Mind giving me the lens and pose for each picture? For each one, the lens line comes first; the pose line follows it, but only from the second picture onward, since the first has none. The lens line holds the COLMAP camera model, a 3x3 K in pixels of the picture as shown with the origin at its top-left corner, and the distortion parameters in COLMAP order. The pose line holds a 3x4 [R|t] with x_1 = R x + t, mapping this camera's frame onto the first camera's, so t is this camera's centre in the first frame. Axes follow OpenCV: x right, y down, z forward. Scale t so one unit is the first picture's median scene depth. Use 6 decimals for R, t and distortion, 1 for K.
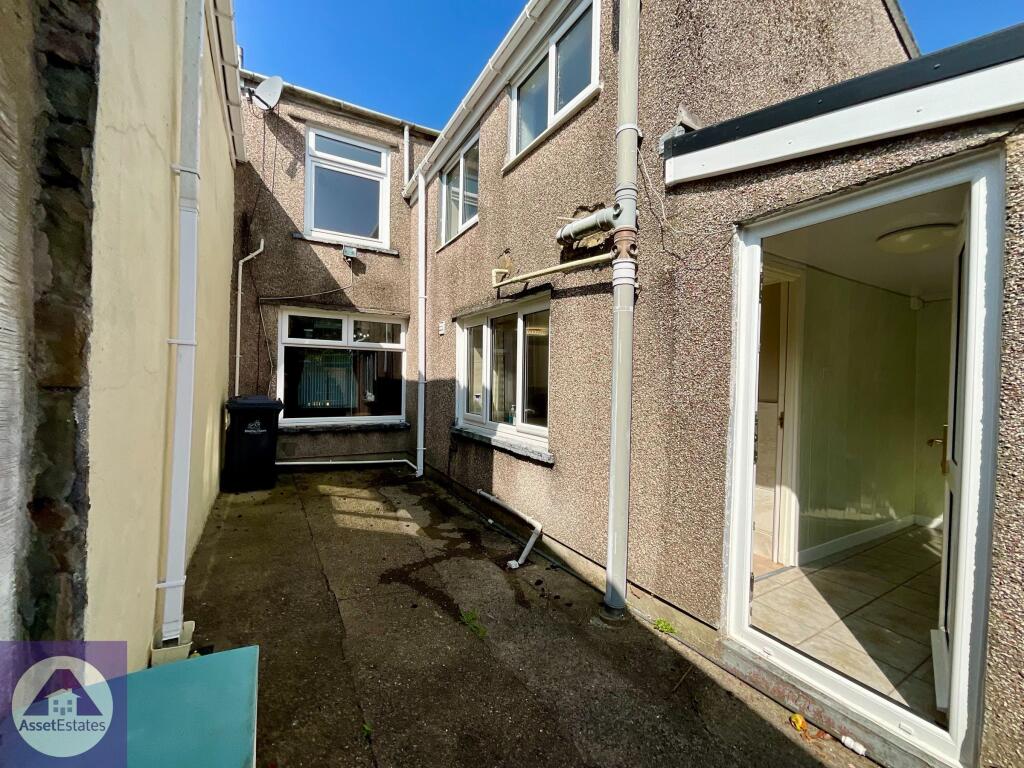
lens RADIAL K [[426.6, 0, 512.0], [0, 426.6, 384.0], [0, 0, 1]] dist [-0.002161, 0.000118]
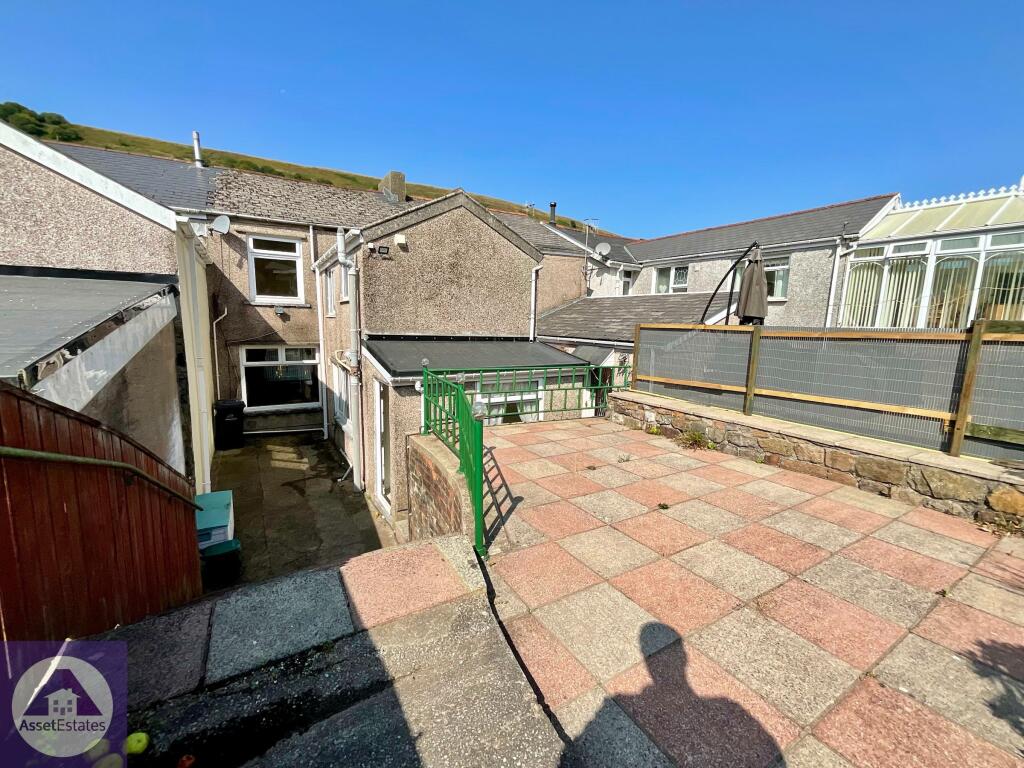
lens RADIAL K [[426.6, 0, 512.0], [0, 426.6, 384.0], [0, 0, 1]] dist [-0.002161, 0.000118]
pose [[0.999401, -0.002617, 0.034503, 0.512501], [-0.002170, 0.990430, 0.137999, -0.267215], [-0.034534, -0.137992, 0.989831, -0.792083]]
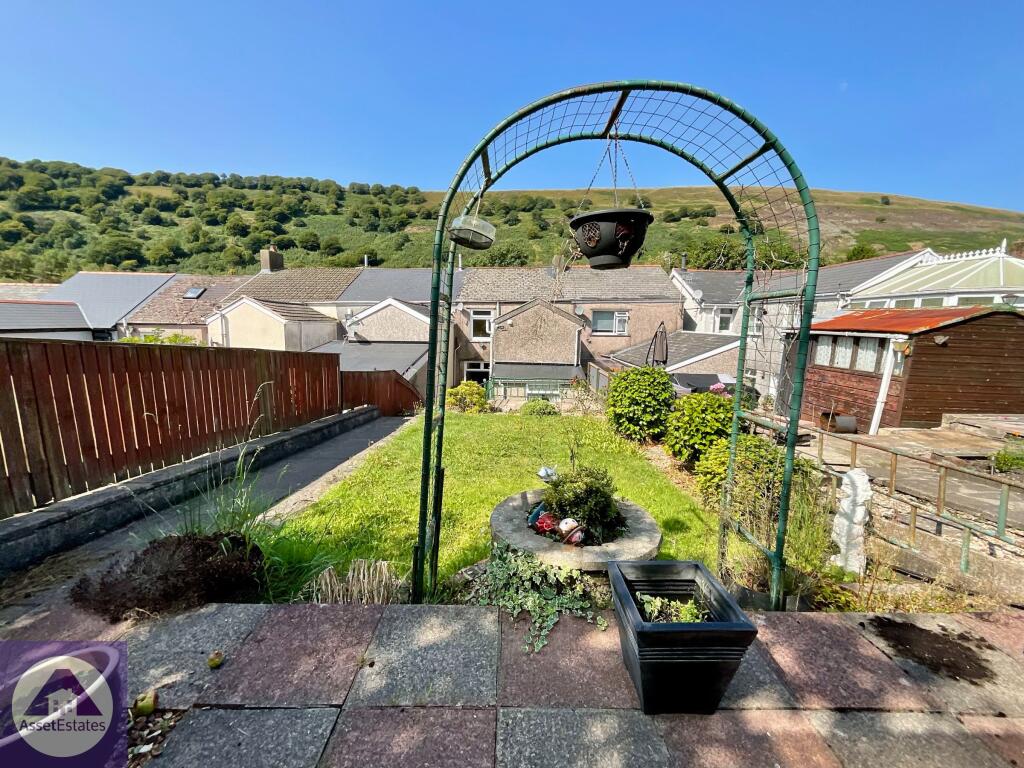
lens RADIAL K [[426.6, 0, 512.0], [0, 426.6, 384.0], [0, 0, 1]] dist [-0.002161, 0.000118]
pose [[0.860086, 0.063402, -0.506195, 1.697850], [0.001509, 0.991927, 0.126805, -0.451657], [0.510148, -0.109827, 0.853046, -1.974300]]
